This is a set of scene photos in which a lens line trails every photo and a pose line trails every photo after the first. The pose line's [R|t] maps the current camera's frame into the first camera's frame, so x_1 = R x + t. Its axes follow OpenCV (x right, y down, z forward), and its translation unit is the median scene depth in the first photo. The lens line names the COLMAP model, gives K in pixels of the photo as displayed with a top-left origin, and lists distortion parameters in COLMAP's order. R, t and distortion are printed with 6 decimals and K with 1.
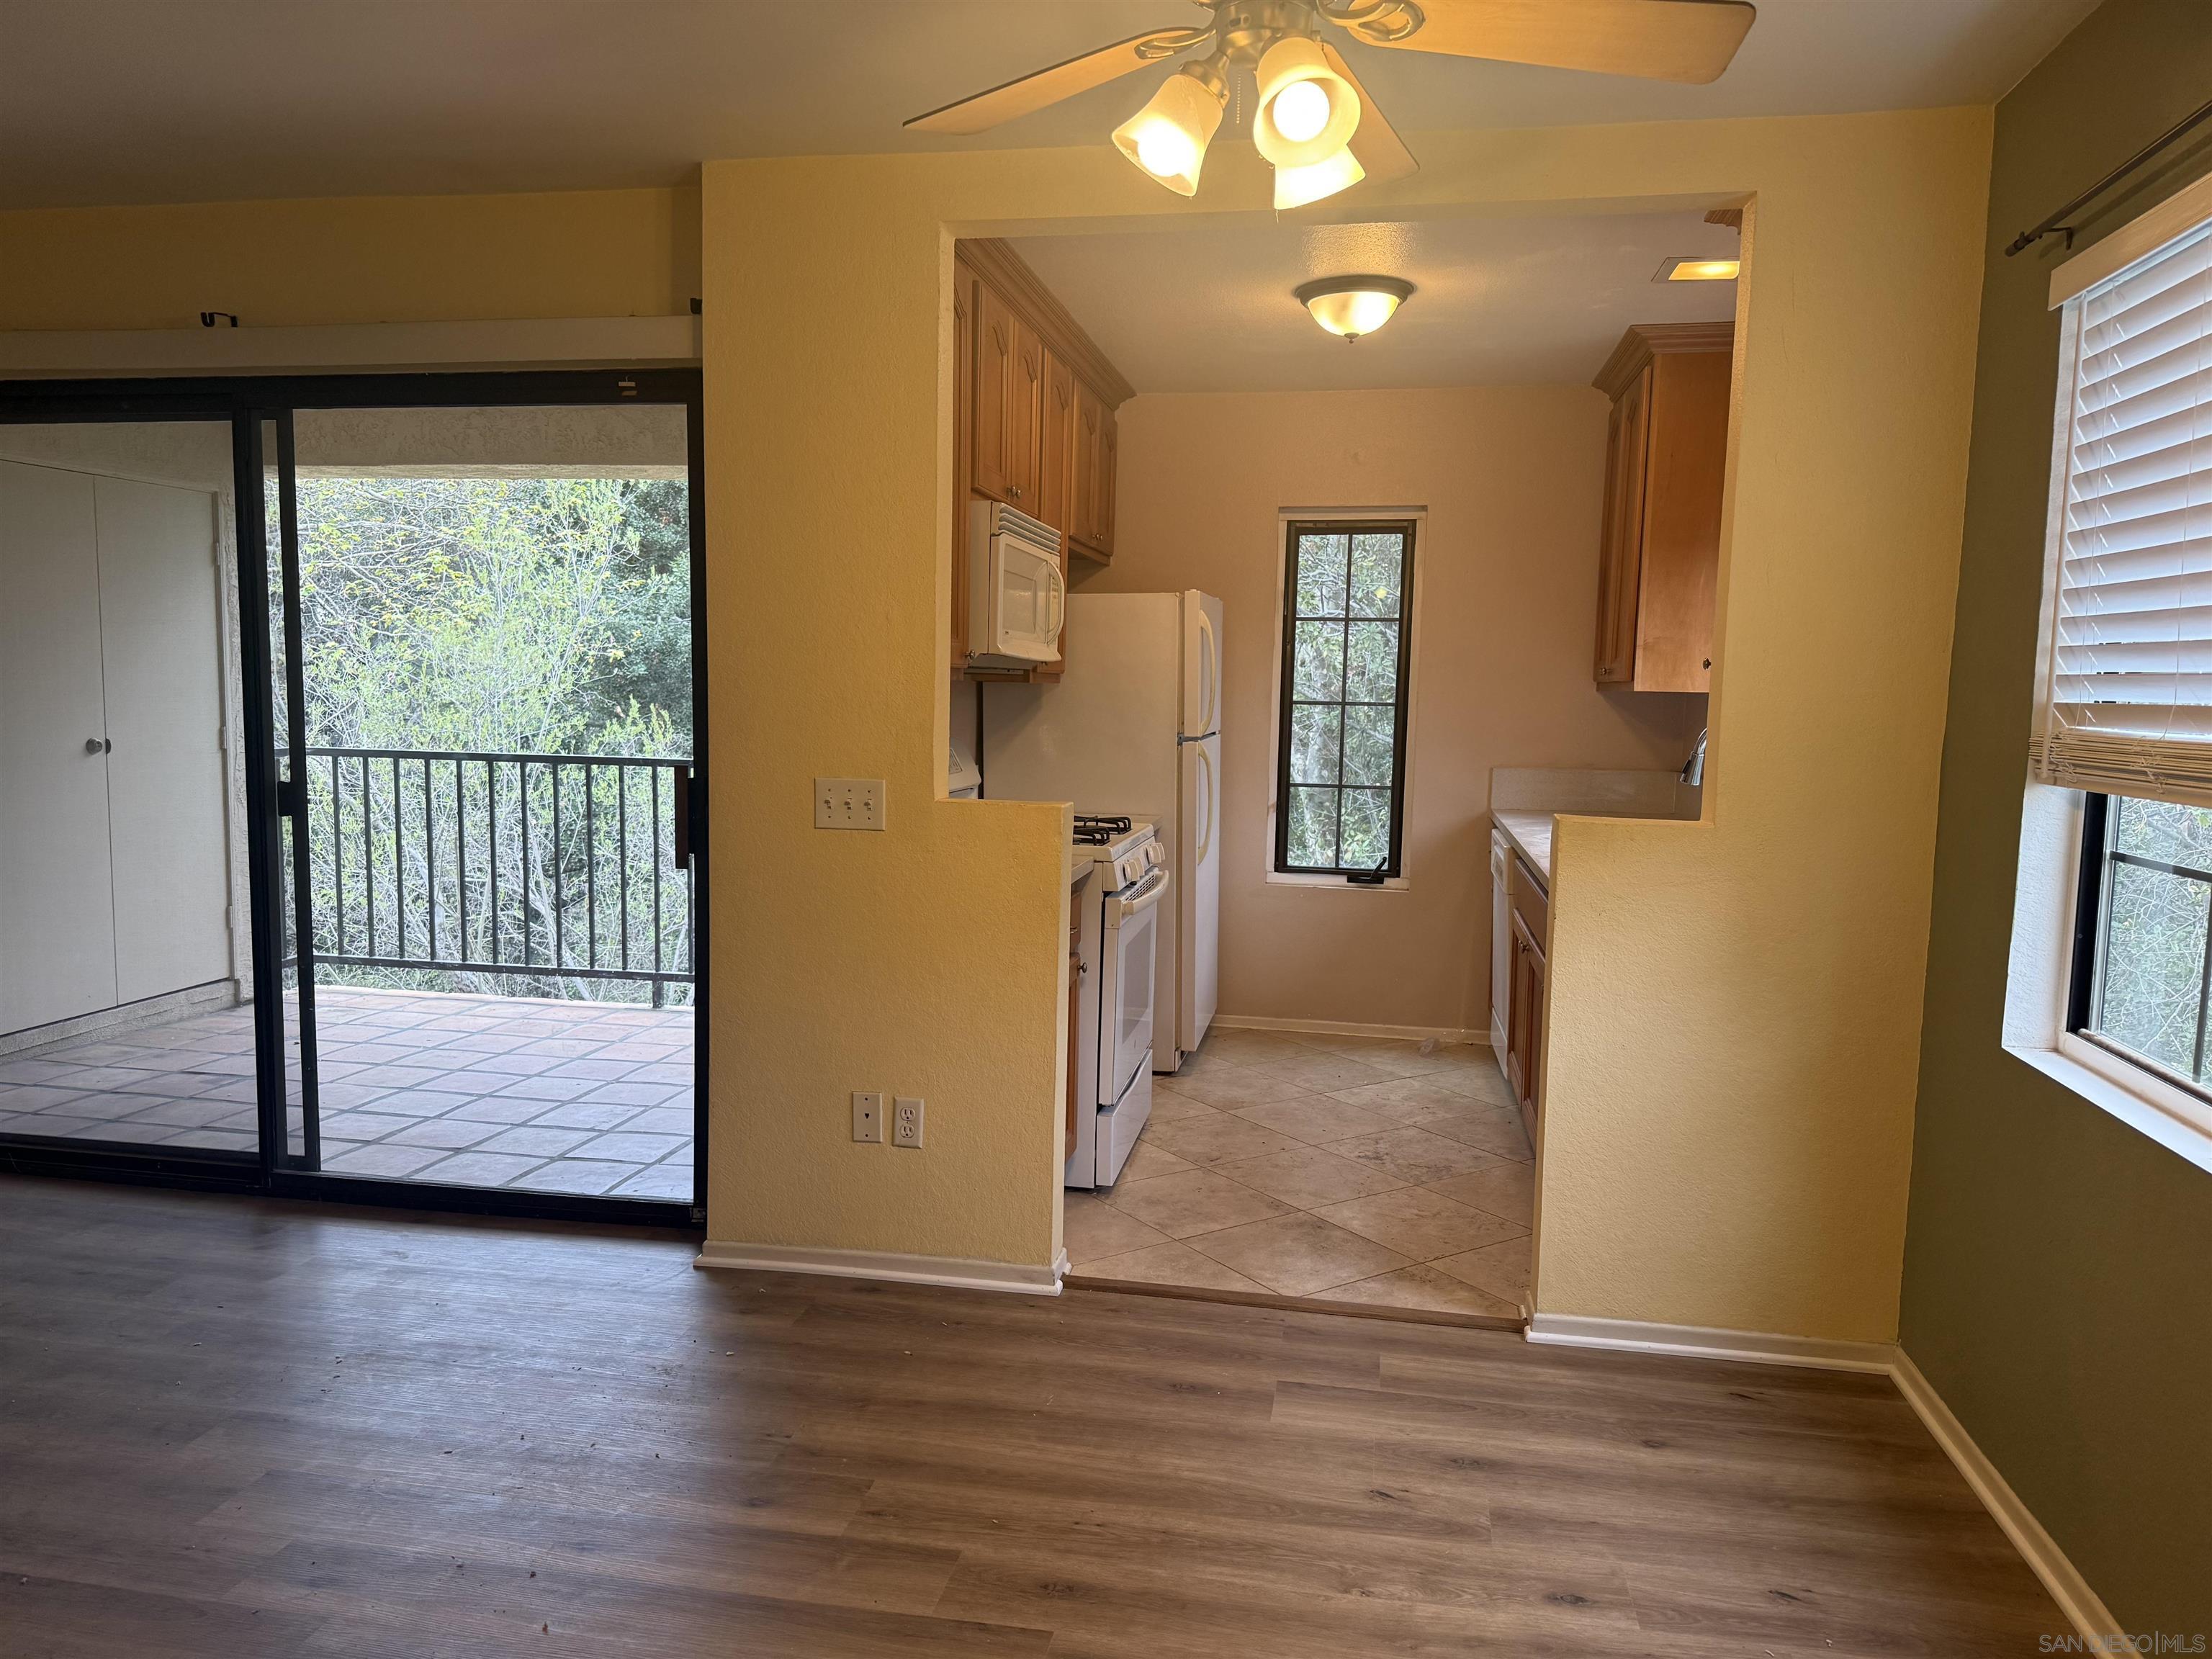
lens RADIAL K [[1572.0, 0, 1067.6], [0, 1572.0, 832.5], [0, 0, 1]] dist [0.038287, -0.067781]
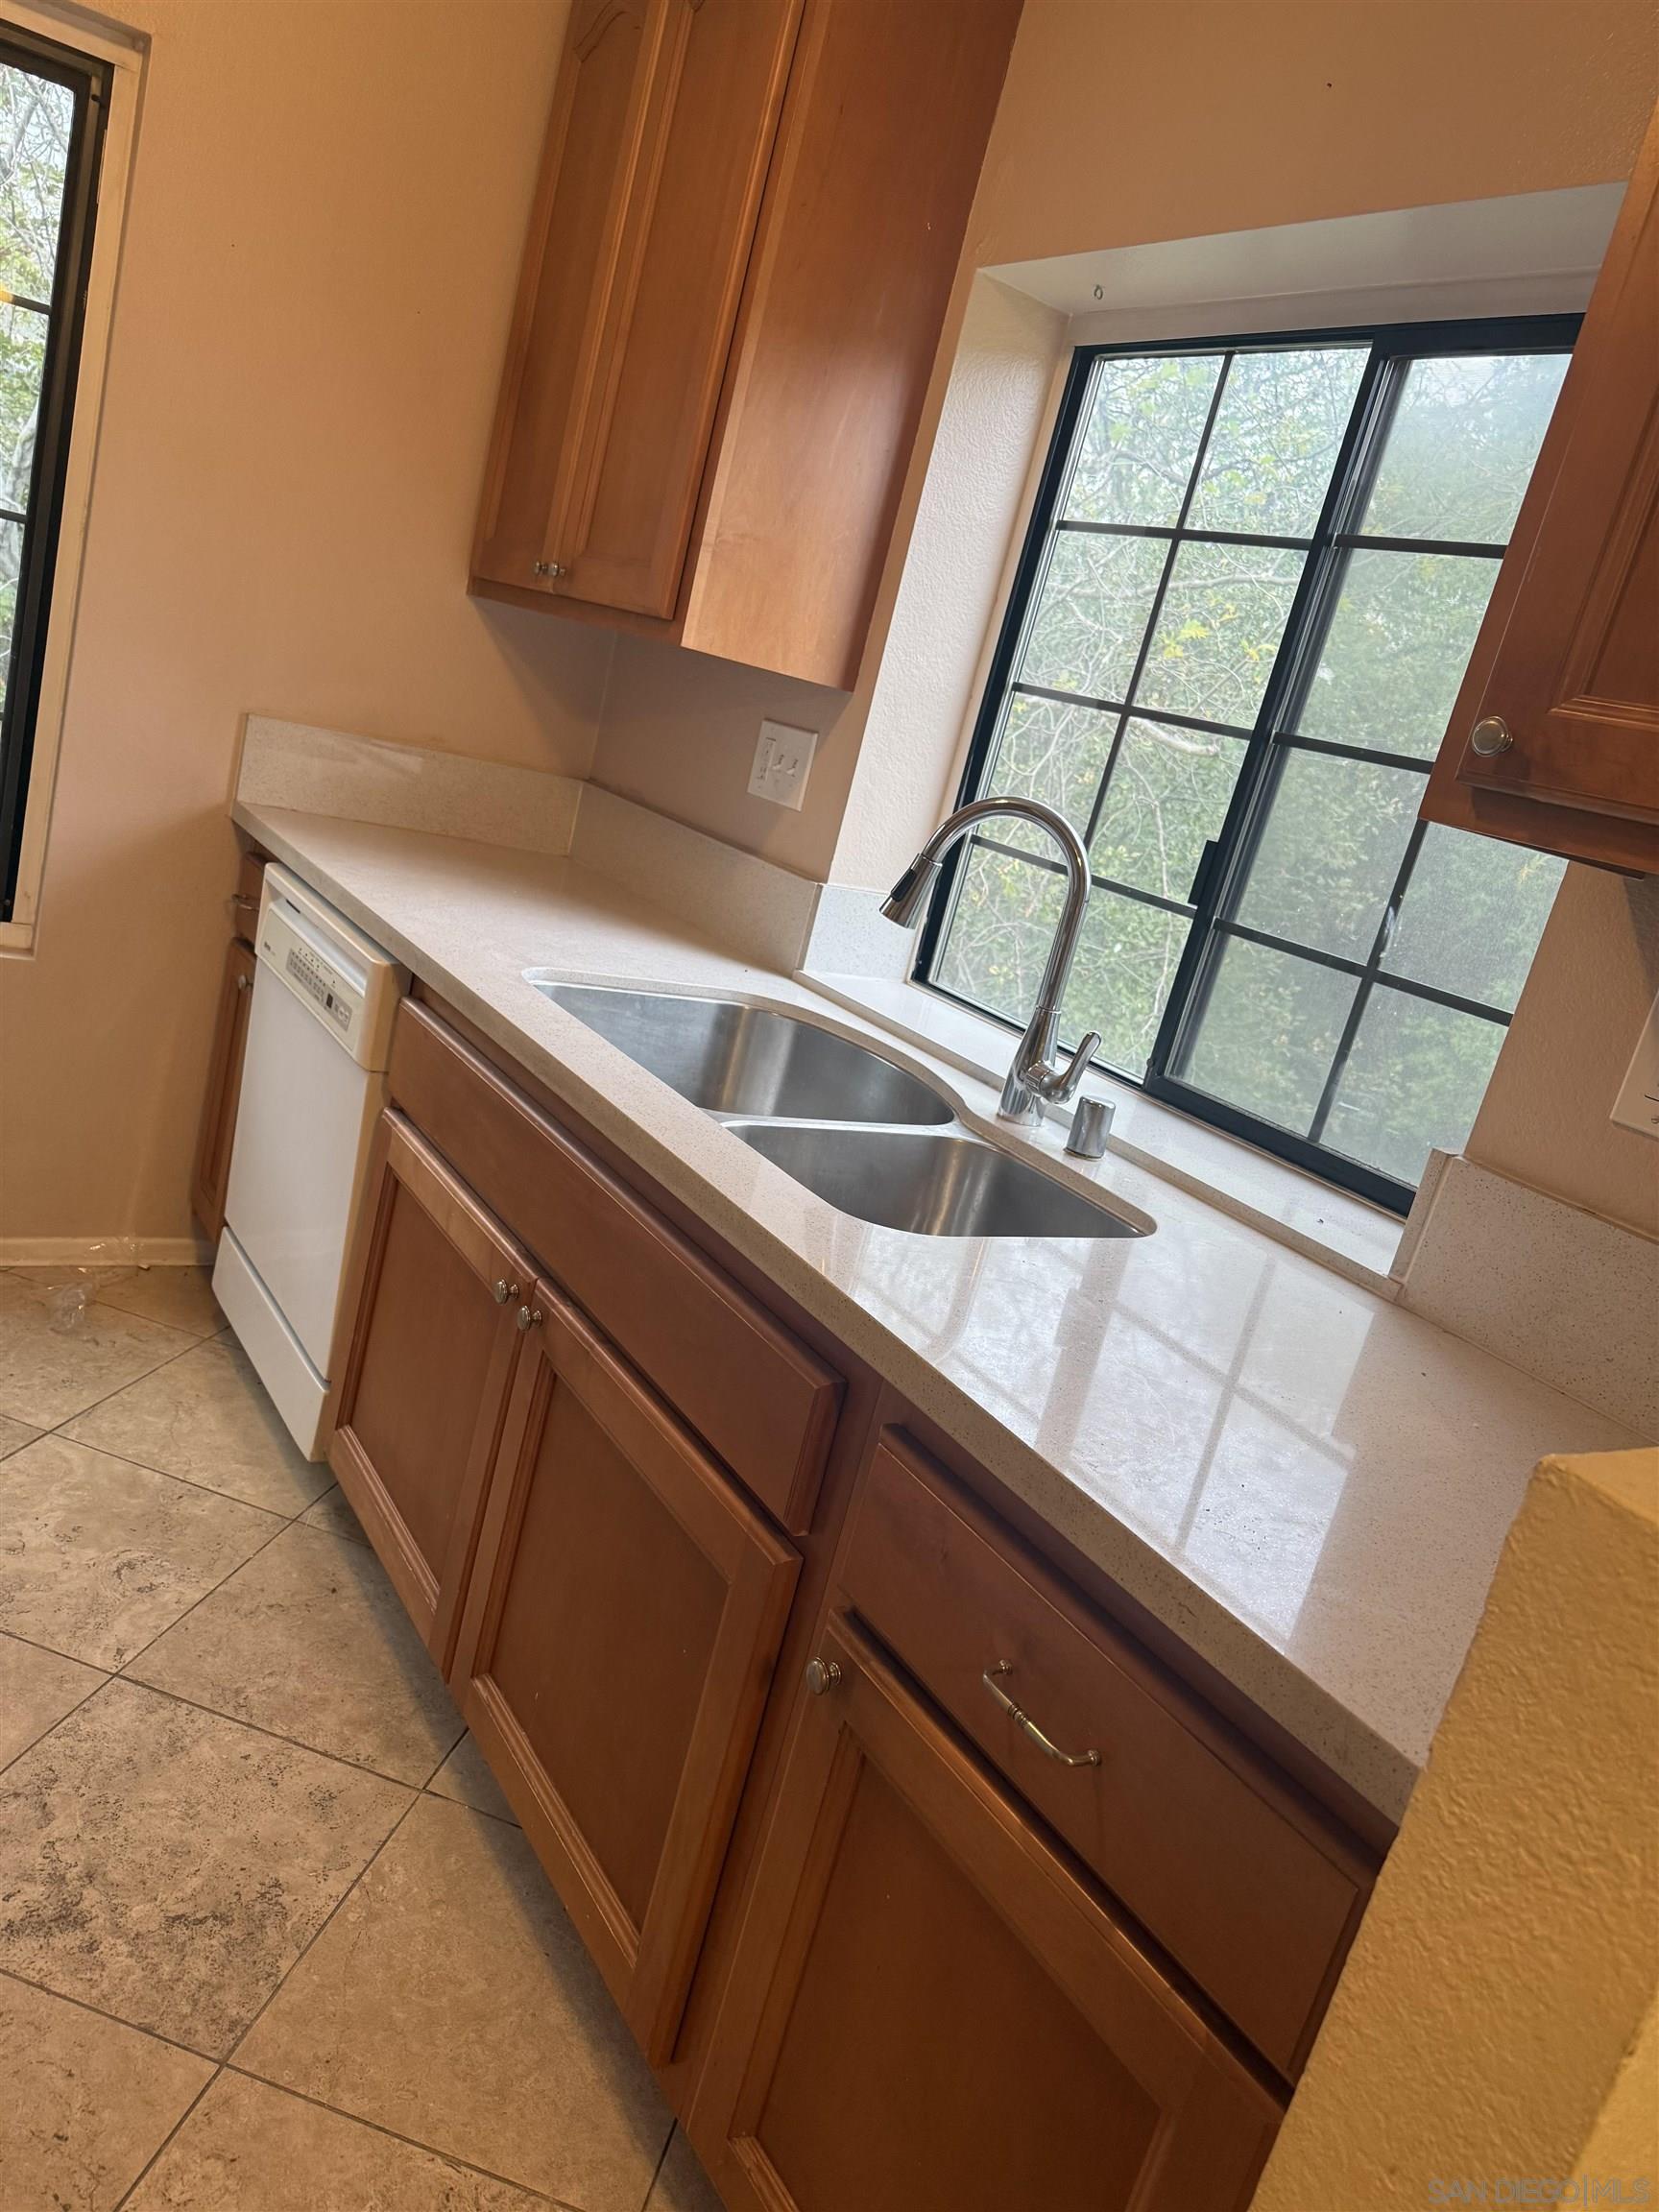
lens RADIAL K [[1572.0, 0, 834.6], [0, 1572.0, 1125.5], [0, 0, 1]] dist [0.038287, -0.067781]
pose [[0.705025, -0.027875, 0.708634, 0.092092], [-0.160780, 0.966927, 0.197996, -0.068958], [-0.690717, -0.253526, 0.677226, 0.849113]]
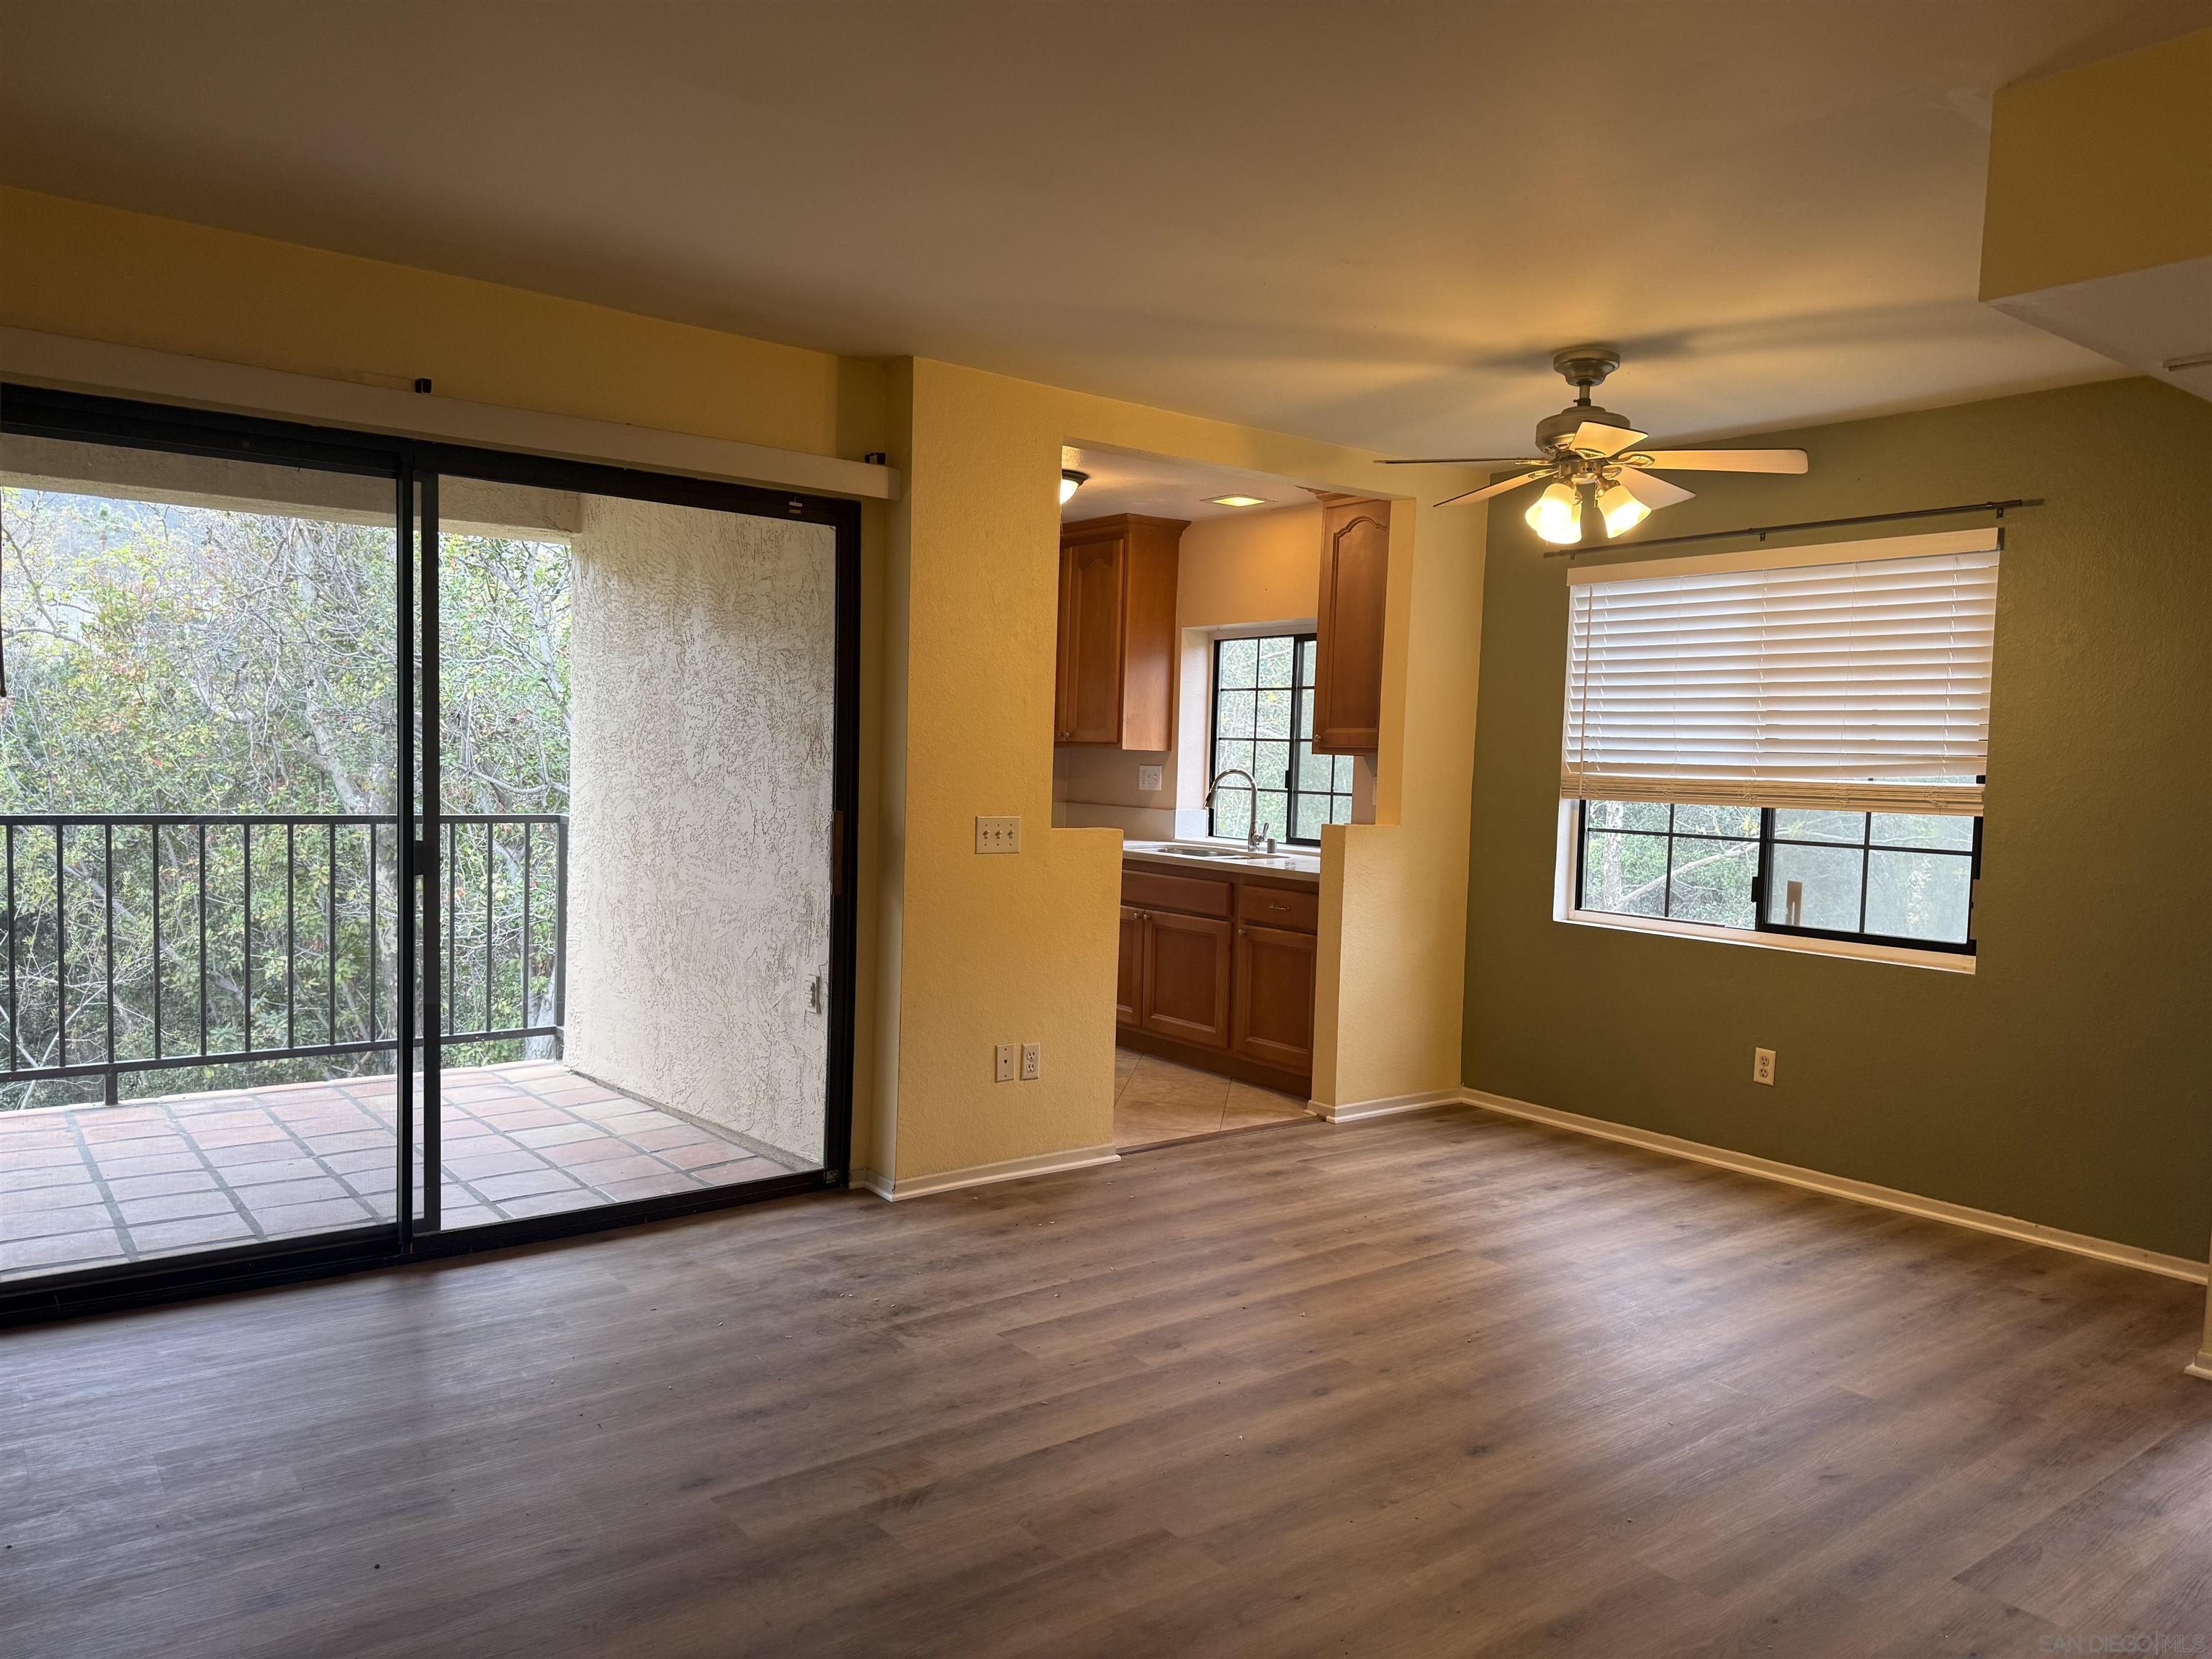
lens RADIAL K [[1572.0, 0, 1100.3], [0, 1572.0, 838.2], [0, 0, 1]] dist [0.038287, -0.067781]
pose [[0.670120, -0.042593, 0.741030, -1.042977], [0.058040, 0.998302, 0.004895, -0.015598], [-0.739981, 0.039729, 0.671454, 0.008969]]
